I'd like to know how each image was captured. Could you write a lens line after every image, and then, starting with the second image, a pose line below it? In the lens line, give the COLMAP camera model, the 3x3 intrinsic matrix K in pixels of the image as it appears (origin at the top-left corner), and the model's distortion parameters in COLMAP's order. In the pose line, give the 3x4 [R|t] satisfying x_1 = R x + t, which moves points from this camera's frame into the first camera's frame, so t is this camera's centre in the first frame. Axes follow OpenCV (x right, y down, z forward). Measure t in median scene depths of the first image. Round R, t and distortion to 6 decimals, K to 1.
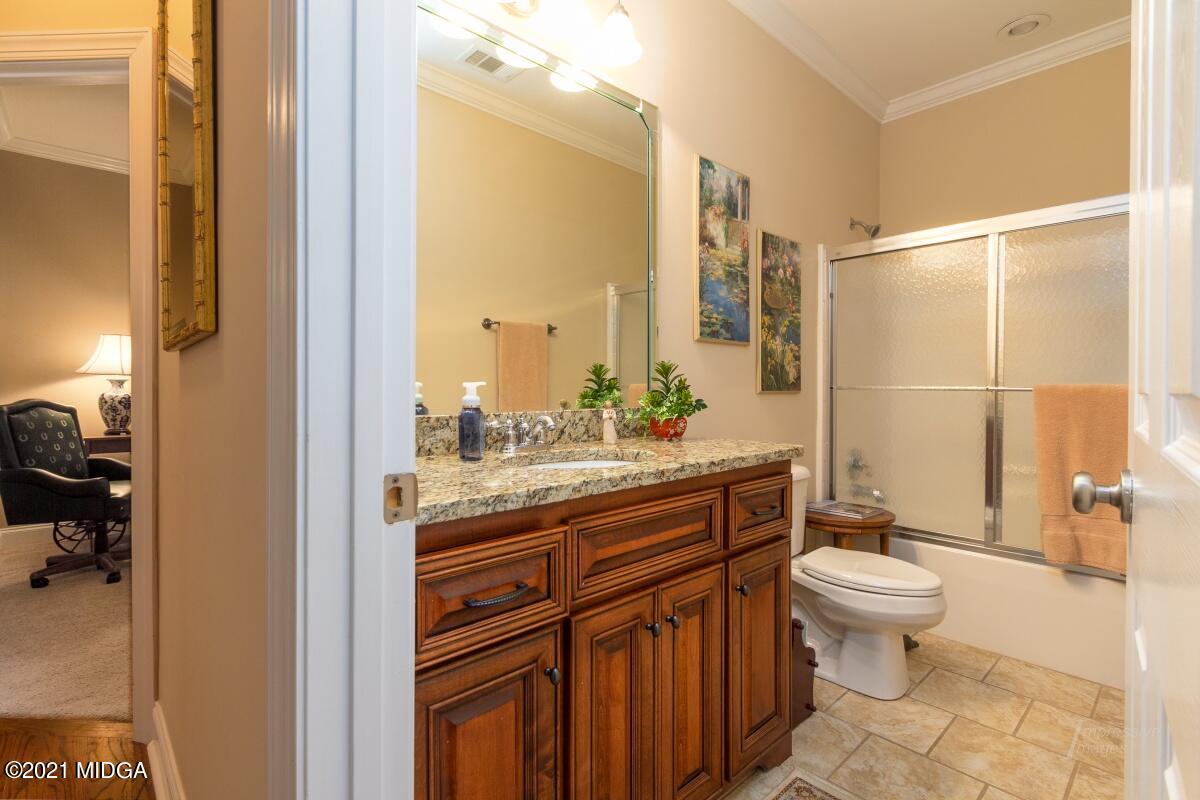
lens RADIAL K [[558.2, 0, 602.2], [0, 558.2, 393.1], [0, 0, 1]] dist [0.004022, -0.003505]
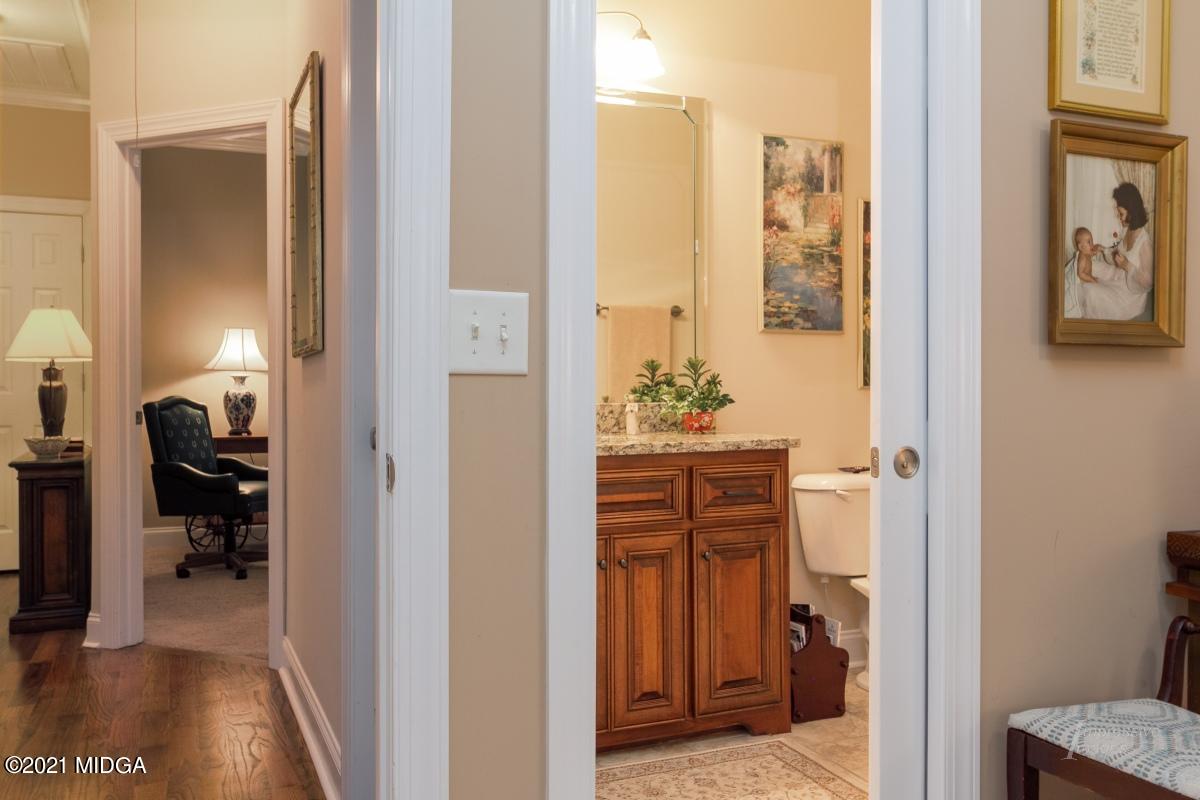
lens RADIAL K [[1009.1, 0, 601.8], [0, 1009.1, 399.1], [0, 0, 1]] dist [-0.009516, -0.003712]
pose [[0.940920, 0.001999, -0.338623, 0.476236], [0.000065, 0.999981, 0.006086, 0.007083], [0.338629, -0.005748, 0.940902, -0.663185]]
